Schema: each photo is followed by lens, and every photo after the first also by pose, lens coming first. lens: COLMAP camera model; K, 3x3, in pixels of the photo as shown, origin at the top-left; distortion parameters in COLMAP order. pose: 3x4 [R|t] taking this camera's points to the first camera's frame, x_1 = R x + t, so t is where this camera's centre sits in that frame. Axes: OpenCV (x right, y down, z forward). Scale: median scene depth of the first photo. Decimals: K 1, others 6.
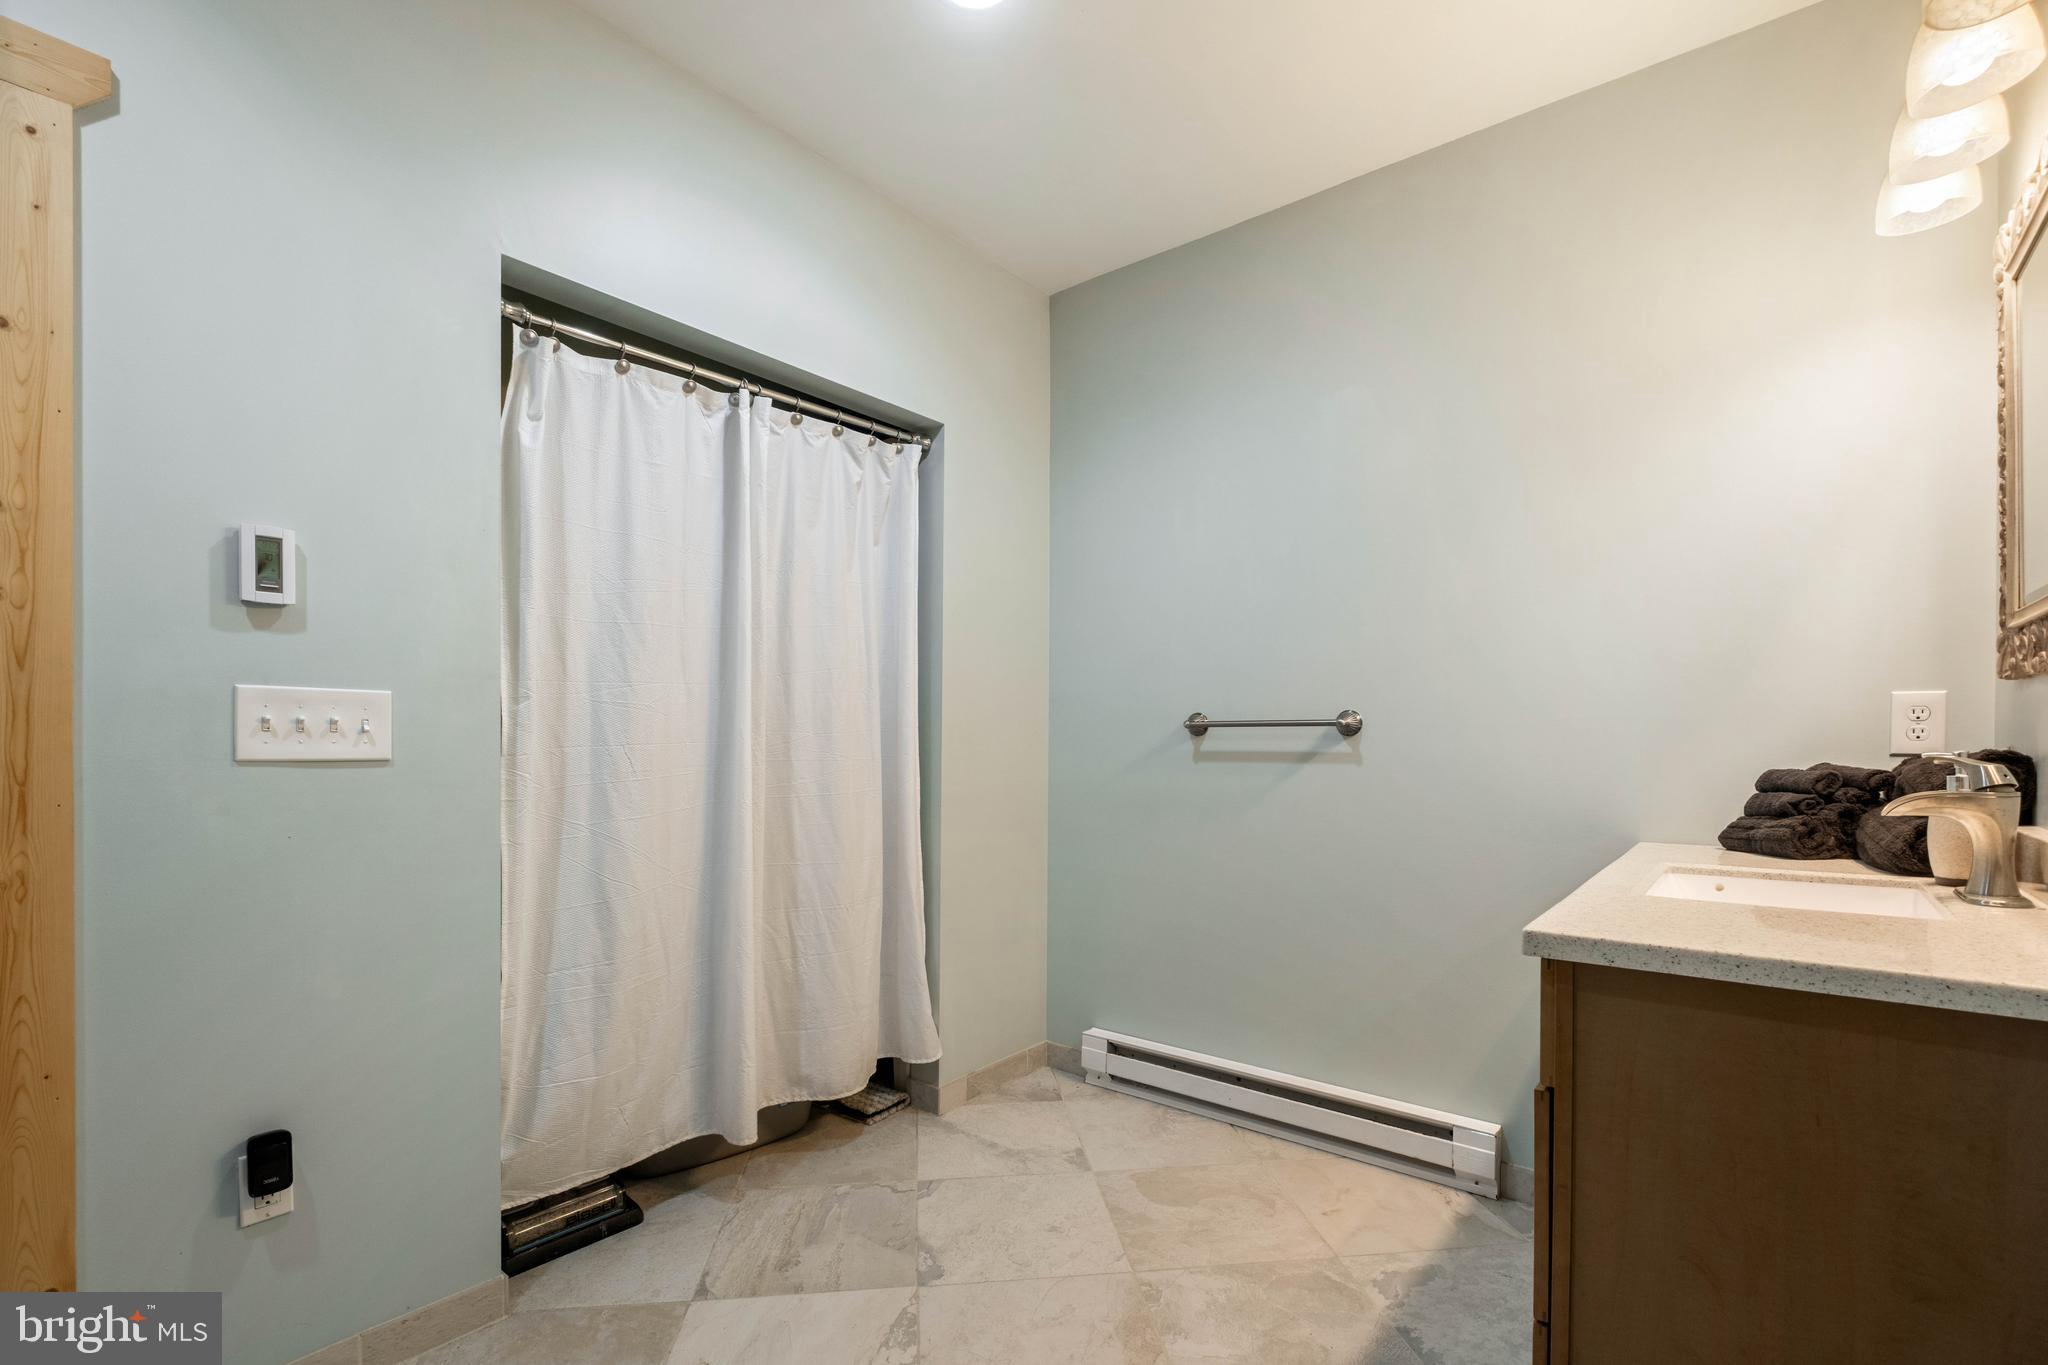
lens RADIAL K [[910.7, 0, 1025.2], [0, 910.7, 747.6], [0, 0, 1]] dist [0.000903, -0.007633]
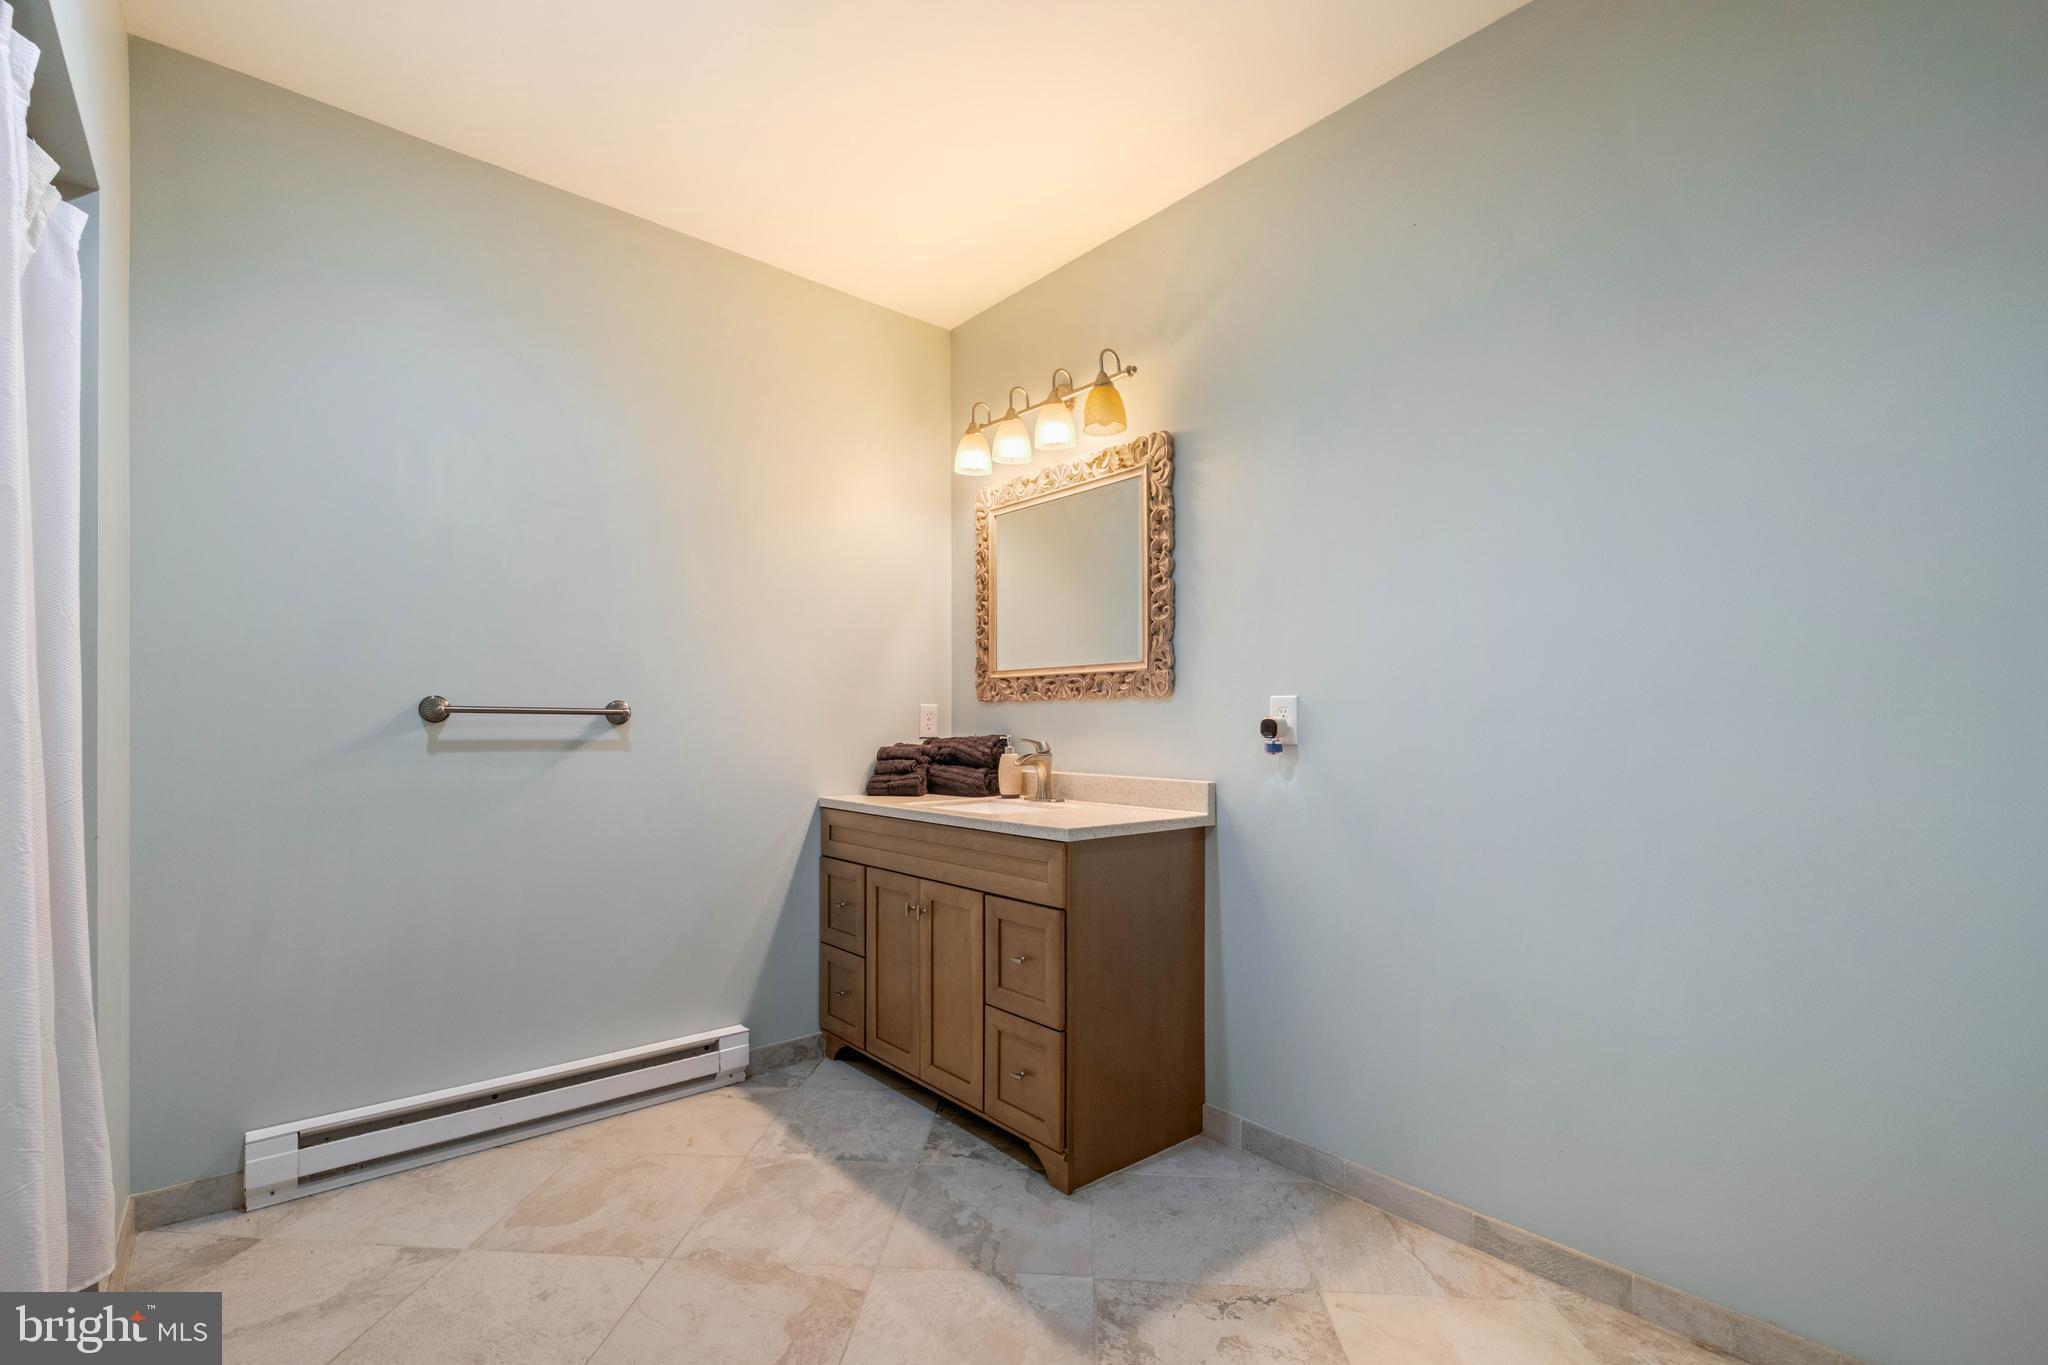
lens RADIAL K [[894.3, 0, 1024.7], [0, 894.3, 735.0], [0, 0, 1]] dist [0.001120, -0.007049]
pose [[0.171092, -0.003094, 0.985250, -0.637276], [0.003624, 0.999990, 0.002511, -0.001387], [-0.985248, 0.003141, 0.171102, 0.360451]]
